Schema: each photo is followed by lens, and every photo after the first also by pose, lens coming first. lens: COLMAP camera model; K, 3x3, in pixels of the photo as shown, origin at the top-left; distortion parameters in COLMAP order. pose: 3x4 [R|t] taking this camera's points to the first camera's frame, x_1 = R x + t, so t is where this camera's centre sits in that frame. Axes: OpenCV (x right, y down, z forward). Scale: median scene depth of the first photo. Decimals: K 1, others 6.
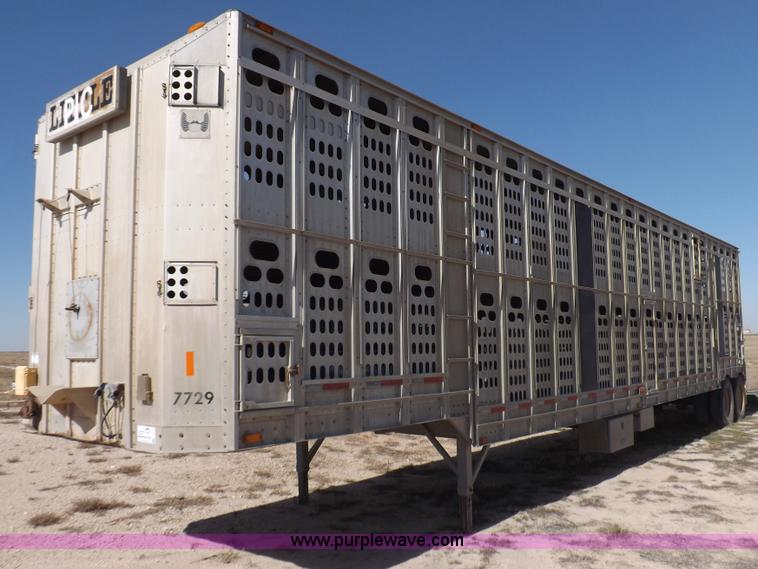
lens RADIAL K [[551.9, 0, 379.0], [0, 551.9, 284.5], [0, 0, 1]] dist [-0.050773, 0.002202]
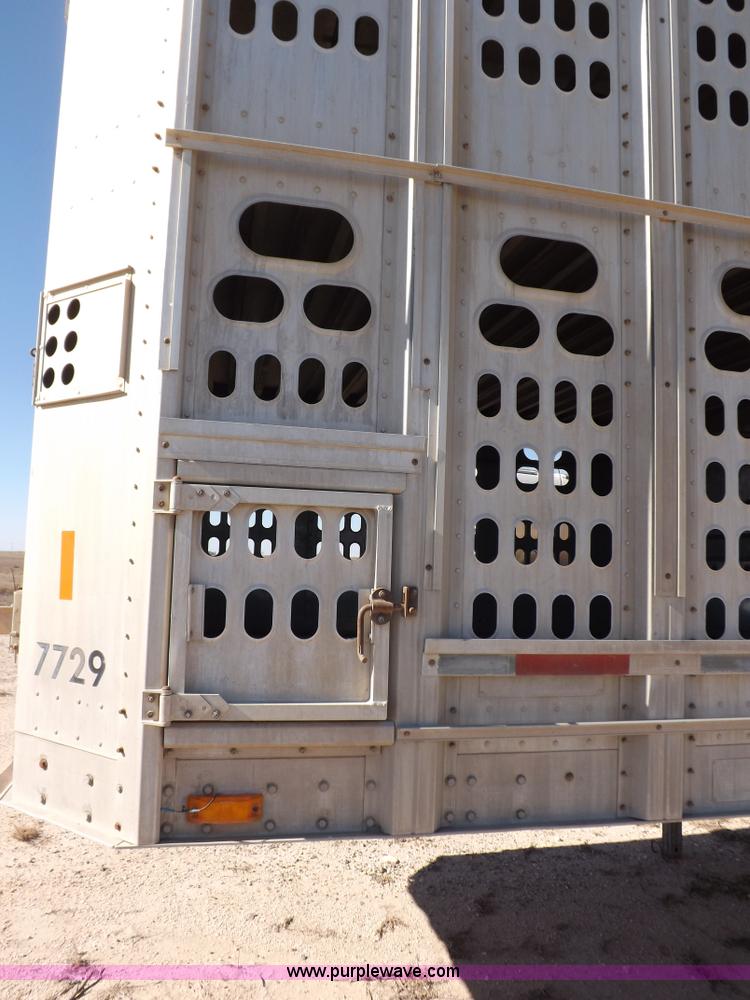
lens RADIAL K [[728.1, 0, 375.0], [0, 728.1, 500.0], [0, 0, 1]] dist [-0.050773, 0.002202]
pose [[0.801887, -0.014931, -0.597289, 0.081330], [0.031601, 0.999348, 0.017443, 0.090349], [0.596639, -0.032862, 0.801836, 0.669227]]
